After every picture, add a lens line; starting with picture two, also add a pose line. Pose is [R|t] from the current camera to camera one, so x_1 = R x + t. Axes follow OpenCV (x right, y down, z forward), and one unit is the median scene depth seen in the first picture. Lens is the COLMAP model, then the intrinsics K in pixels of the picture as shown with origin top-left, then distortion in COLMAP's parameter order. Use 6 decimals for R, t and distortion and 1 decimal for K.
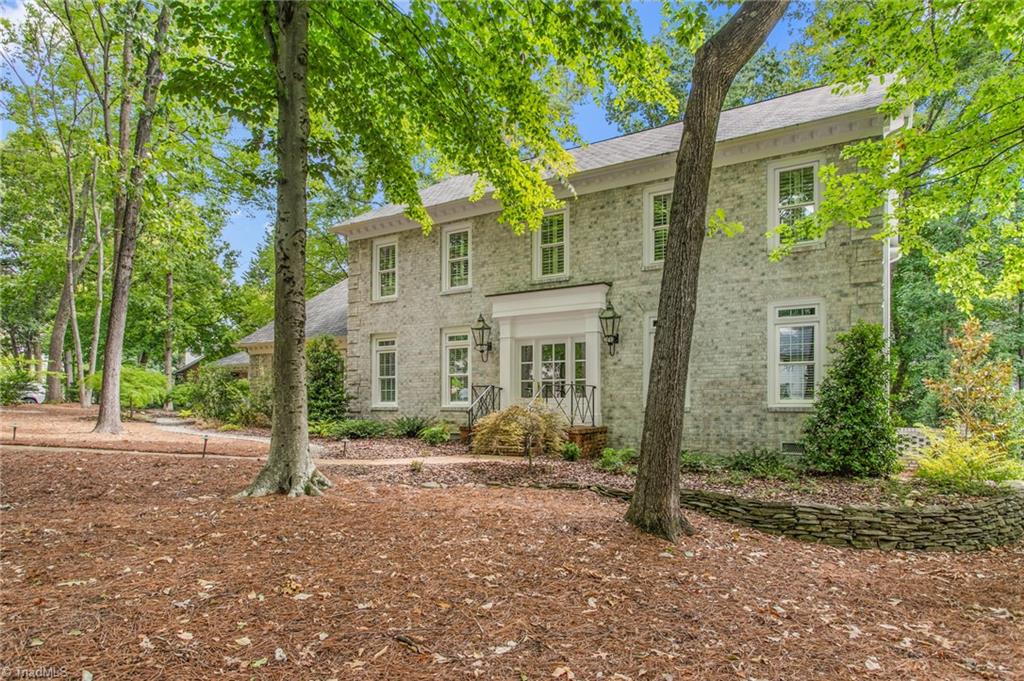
lens RADIAL K [[630.3, 0, 512.0], [0, 630.3, 340.5], [0, 0, 1]] dist [-0.000790, -0.000047]
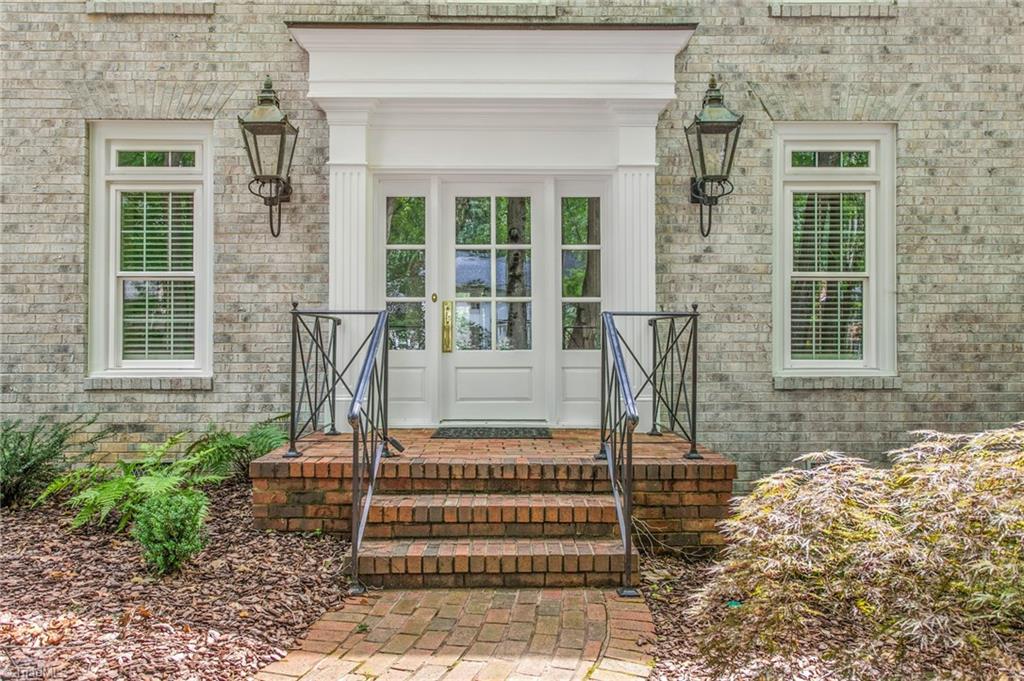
lens RADIAL K [[809.9, 0, 512.0], [0, 809.9, 340.5], [0, 0, 1]] dist [-0.000322, 0.002189]
pose [[0.842957, 0.020671, 0.537584, -0.166018], [-0.056198, 0.997178, 0.049778, 0.062086], [-0.535038, -0.072172, 0.841740, 0.612991]]
